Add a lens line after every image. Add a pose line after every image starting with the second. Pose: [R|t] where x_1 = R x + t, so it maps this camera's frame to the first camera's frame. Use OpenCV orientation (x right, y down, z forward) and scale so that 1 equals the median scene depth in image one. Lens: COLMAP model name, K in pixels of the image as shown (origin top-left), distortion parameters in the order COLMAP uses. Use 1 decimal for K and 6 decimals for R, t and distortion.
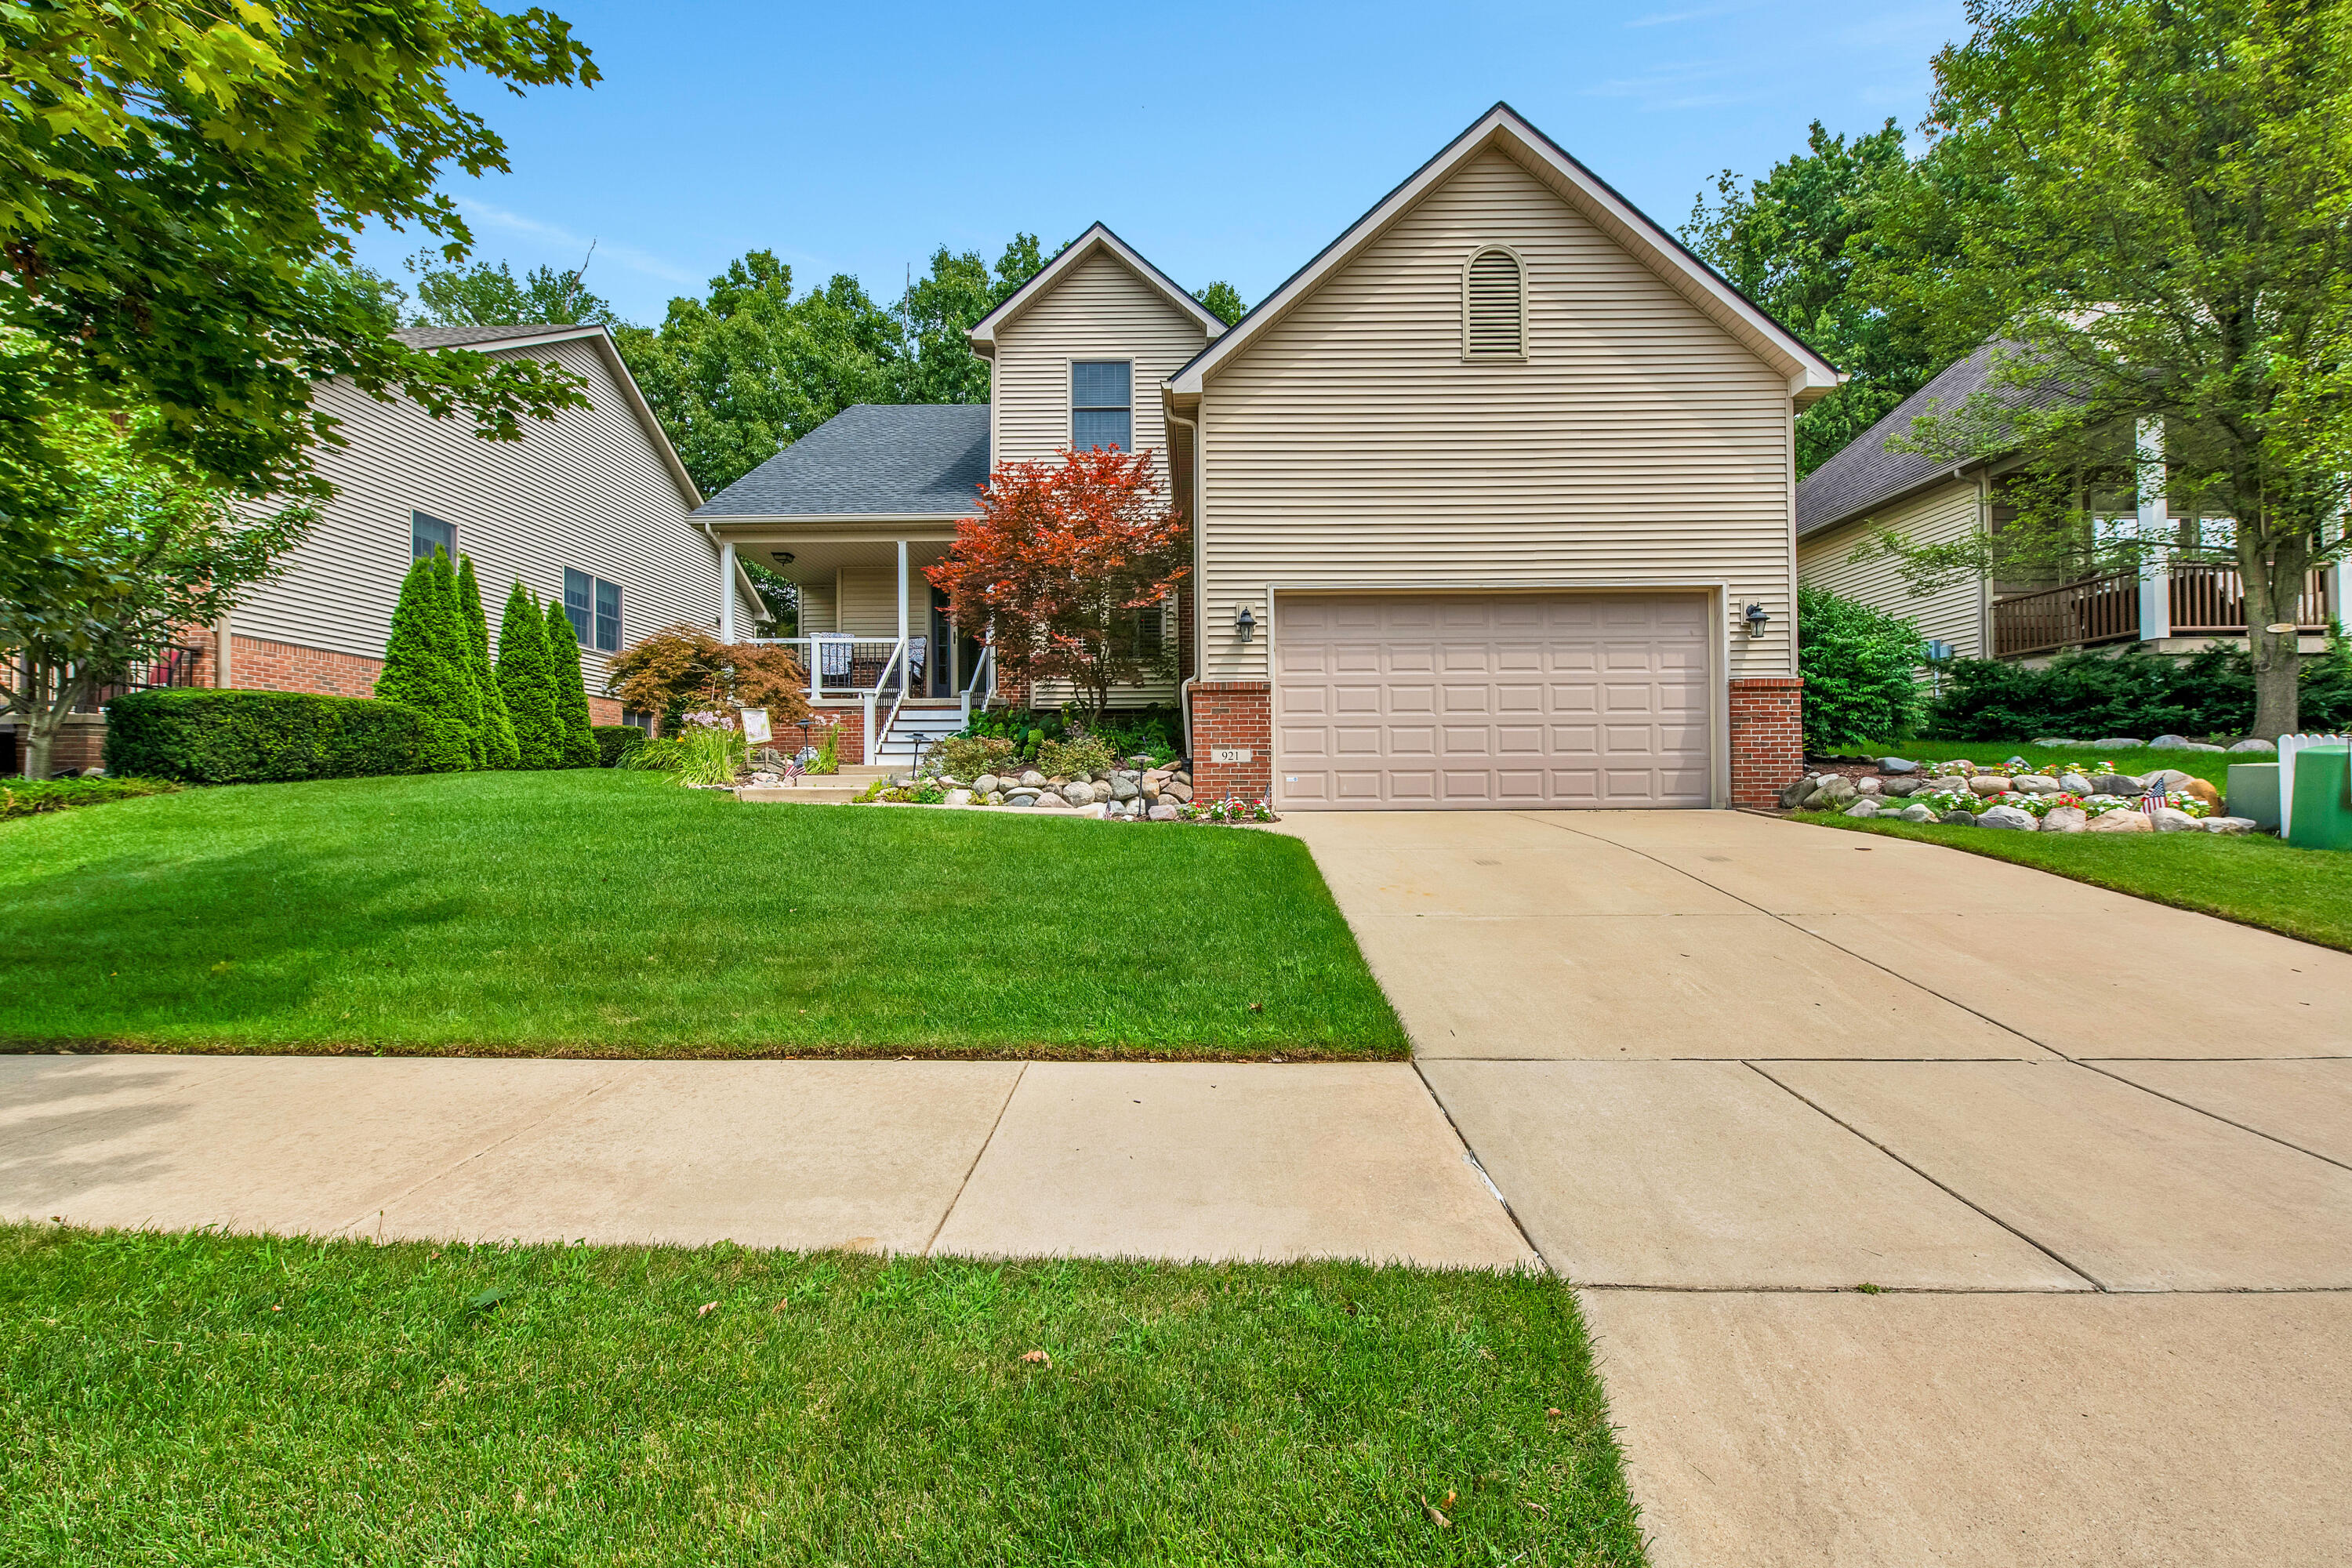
lens RADIAL K [[965.6, 0, 1179.8], [0, 965.6, 785.8], [0, 0, 1]] dist [-0.004577, -0.001088]
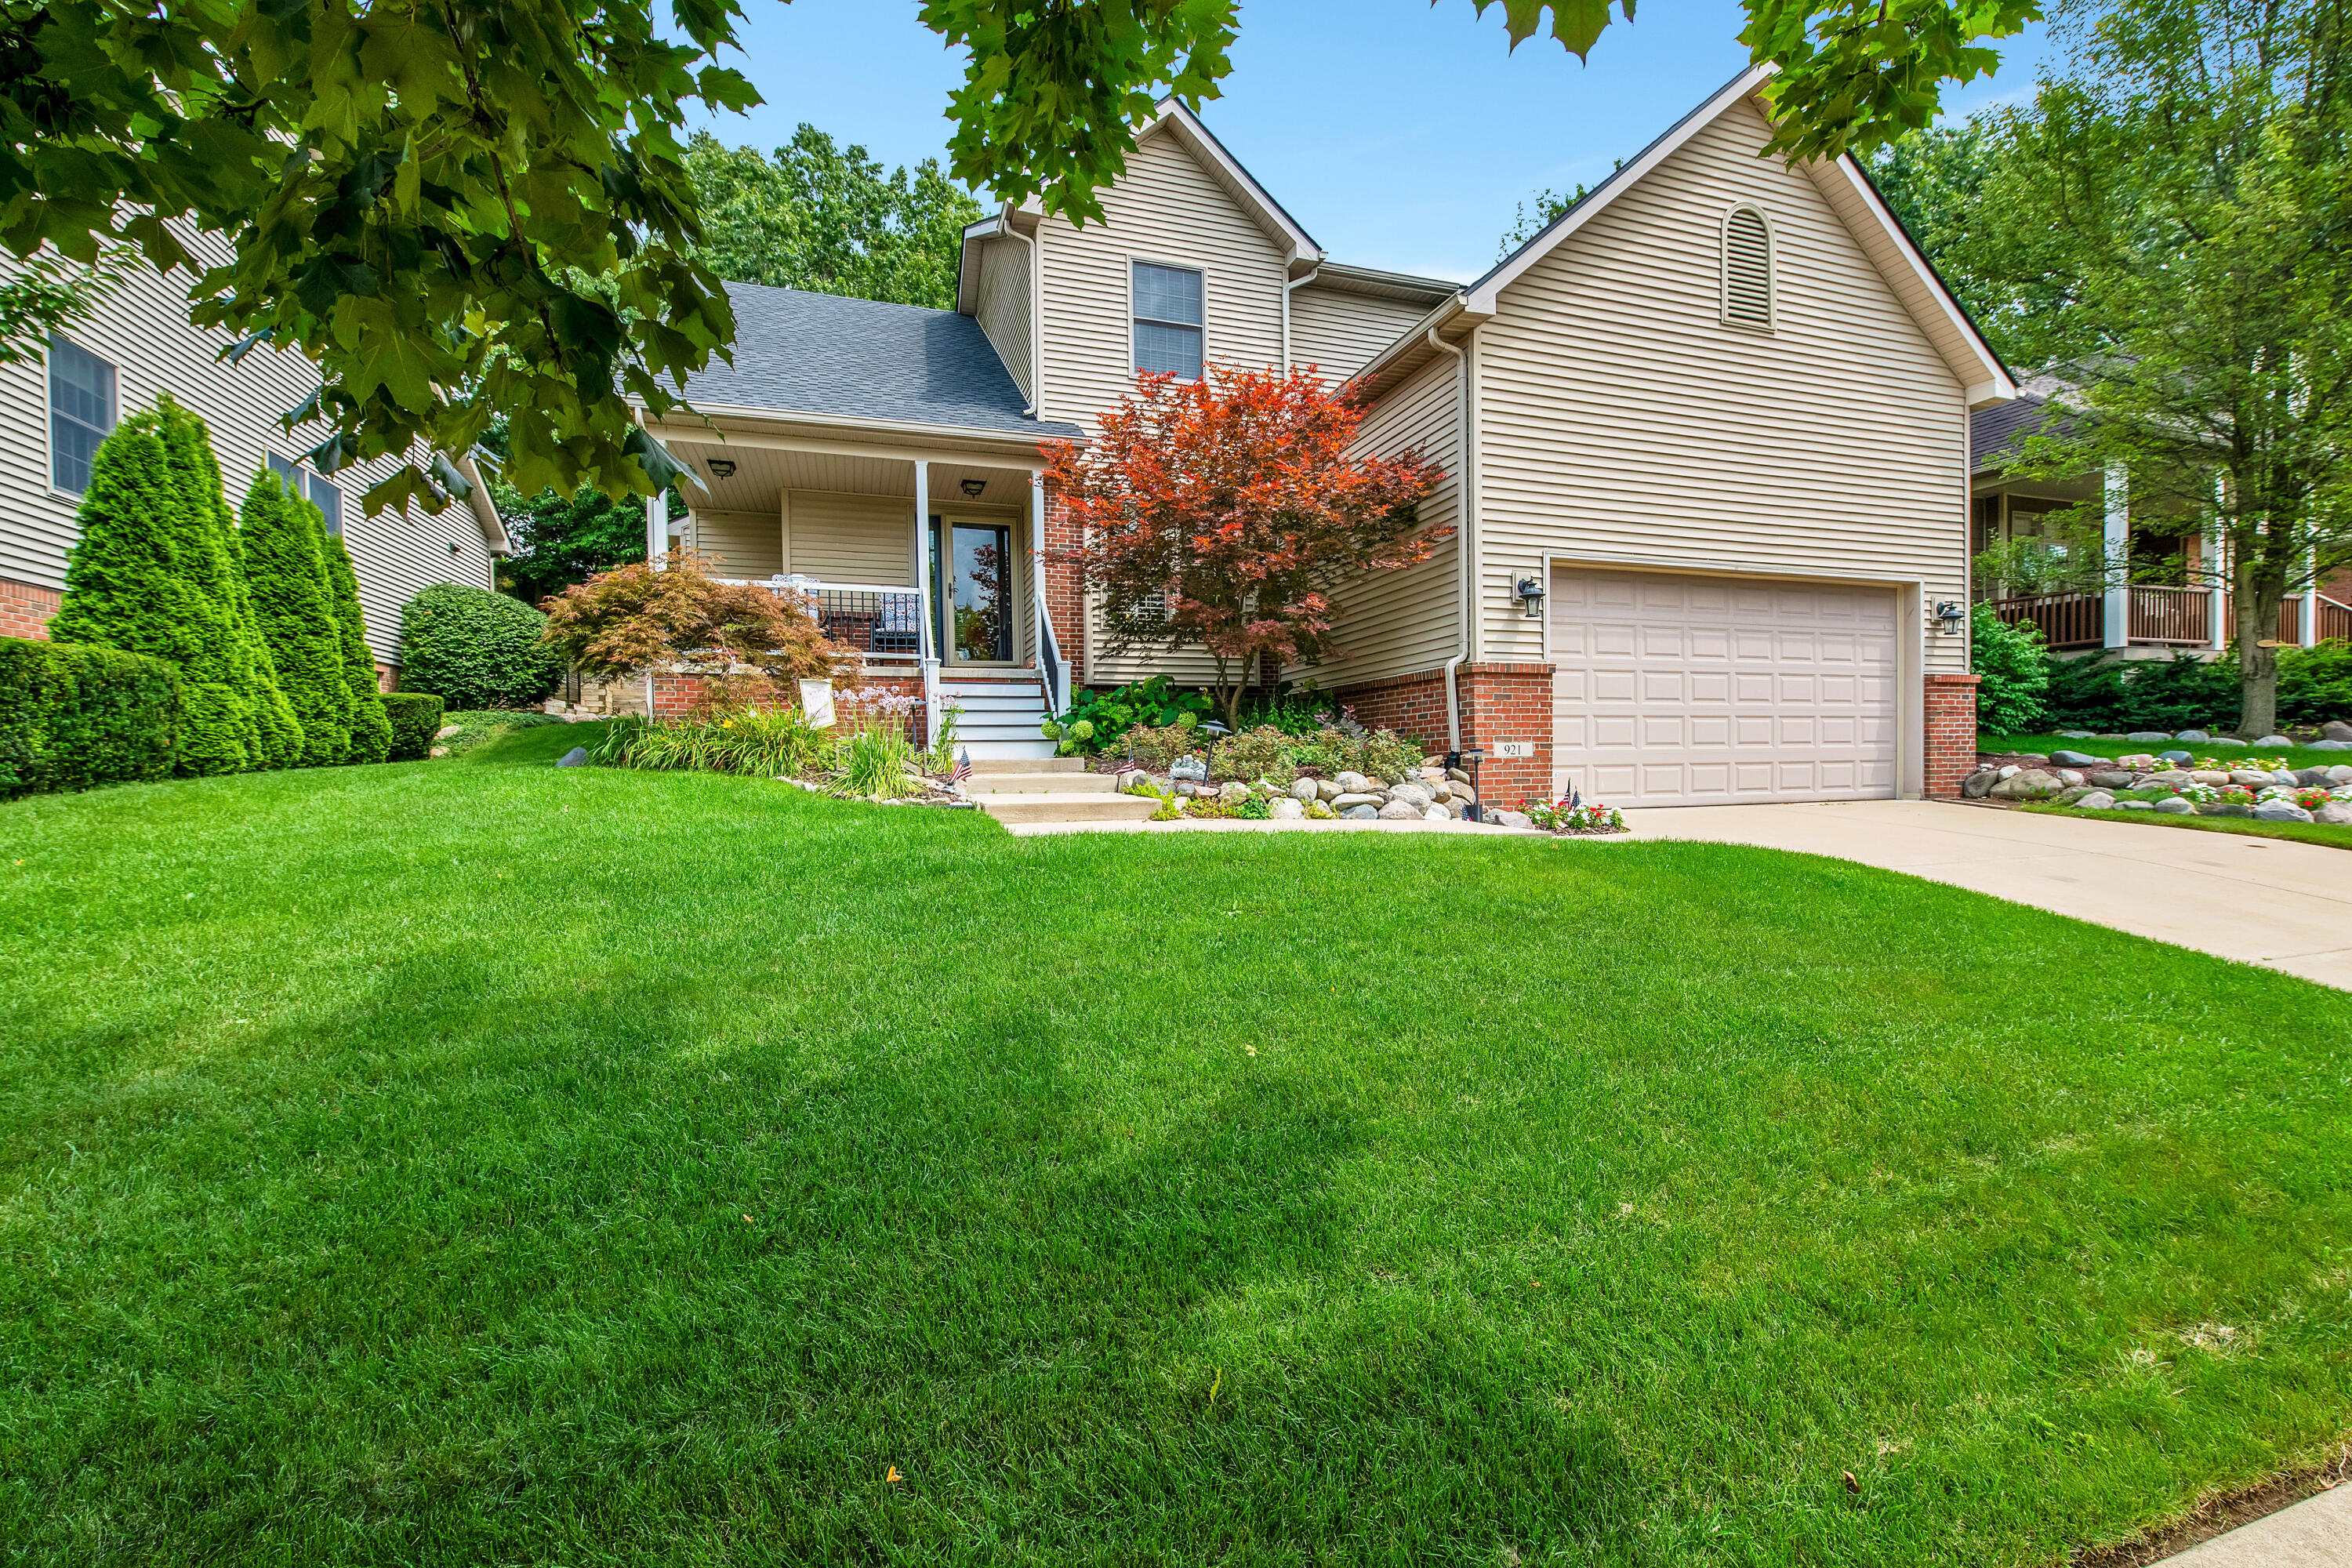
lens RADIAL K [[965.6, 0, 1178.8], [0, 965.6, 783.1], [0, 0, 1]] dist [-0.004577, -0.001088]
pose [[0.939390, -0.015848, 0.342485, -0.520827], [0.006064, 0.999543, 0.029621, -0.028366], [-0.342798, -0.025749, 0.939056, 0.294733]]
